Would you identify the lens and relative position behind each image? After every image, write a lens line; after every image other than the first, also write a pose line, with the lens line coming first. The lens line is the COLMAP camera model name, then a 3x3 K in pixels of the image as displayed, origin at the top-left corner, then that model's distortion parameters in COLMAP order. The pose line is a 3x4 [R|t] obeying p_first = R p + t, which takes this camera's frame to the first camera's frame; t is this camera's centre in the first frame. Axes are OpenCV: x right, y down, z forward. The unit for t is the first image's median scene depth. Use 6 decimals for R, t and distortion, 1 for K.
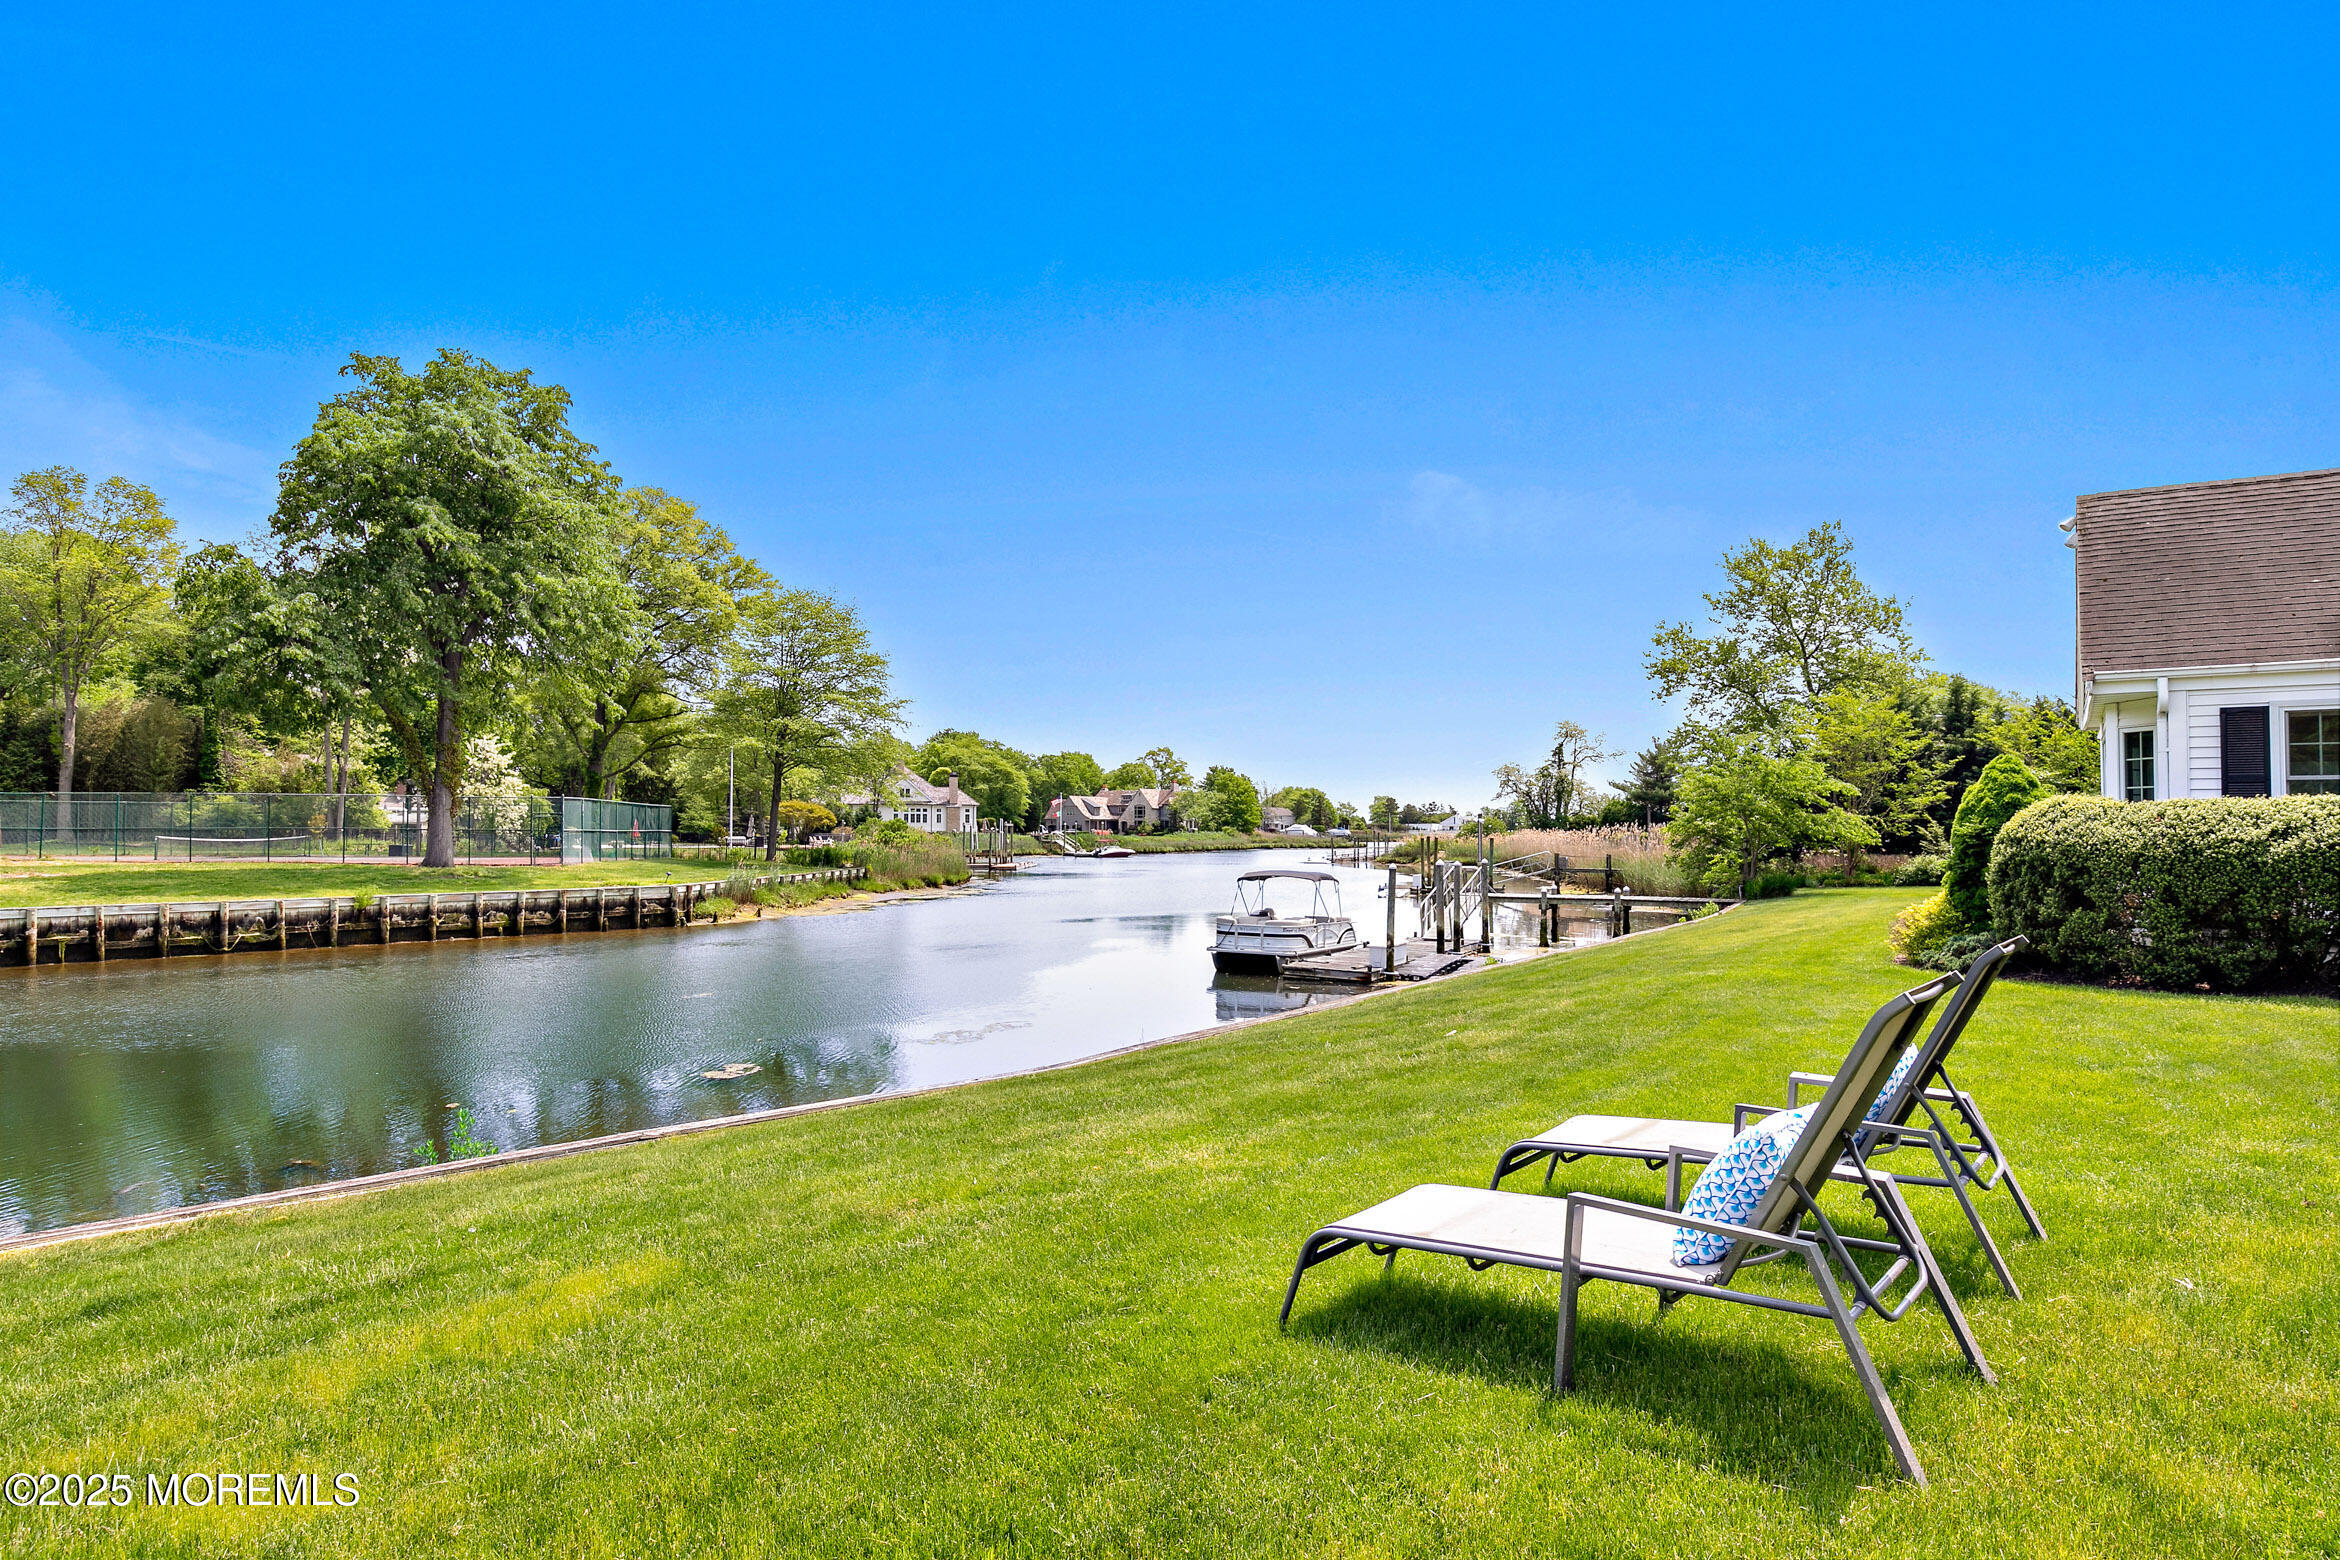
lens RADIAL K [[1382.1, 0, 1170.0], [0, 1382.1, 780.0], [0, 0, 1]] dist [-0.000337, -0.000038]
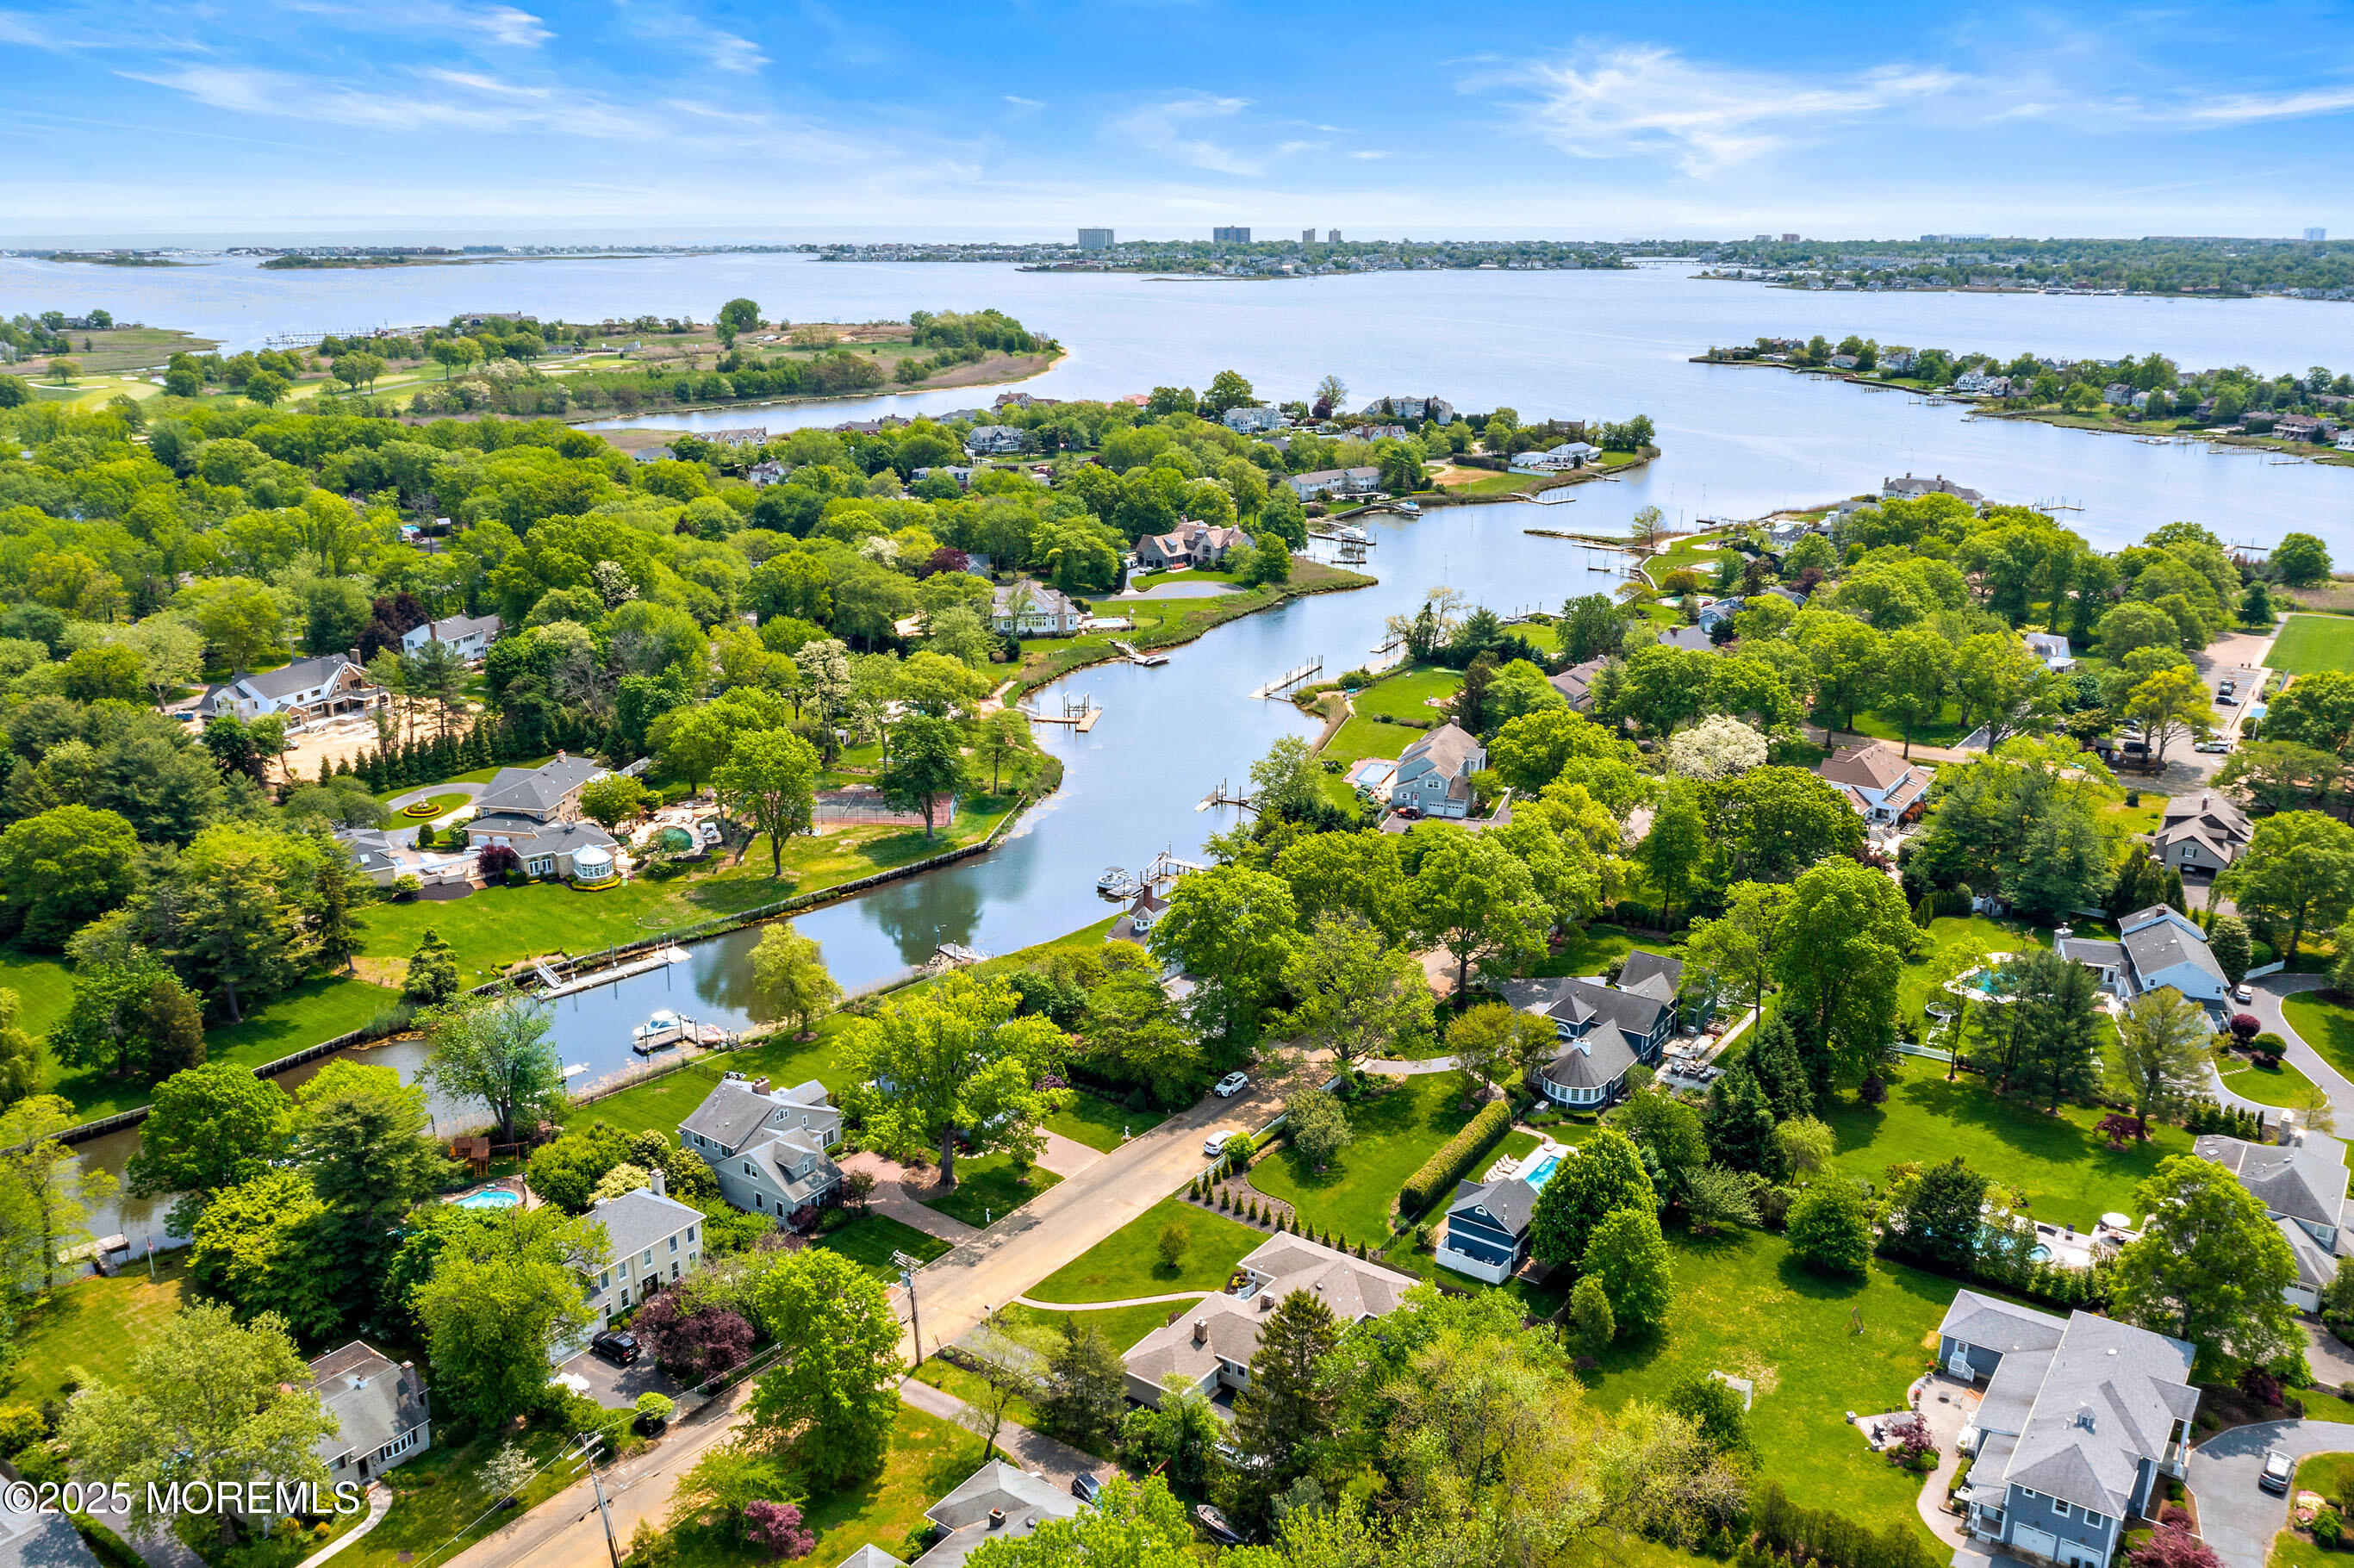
lens RADIAL K [[1837.0, 0, 1177.0], [0, 1837.0, 784.0], [0, 0, 1]] dist [0.001769, 0.000761]
pose [[0.994862, 0.017081, -0.099788, 0.128109], [0.015668, 0.947813, 0.318440, -0.323508], [0.100020, -0.318368, 0.942676, -0.716155]]
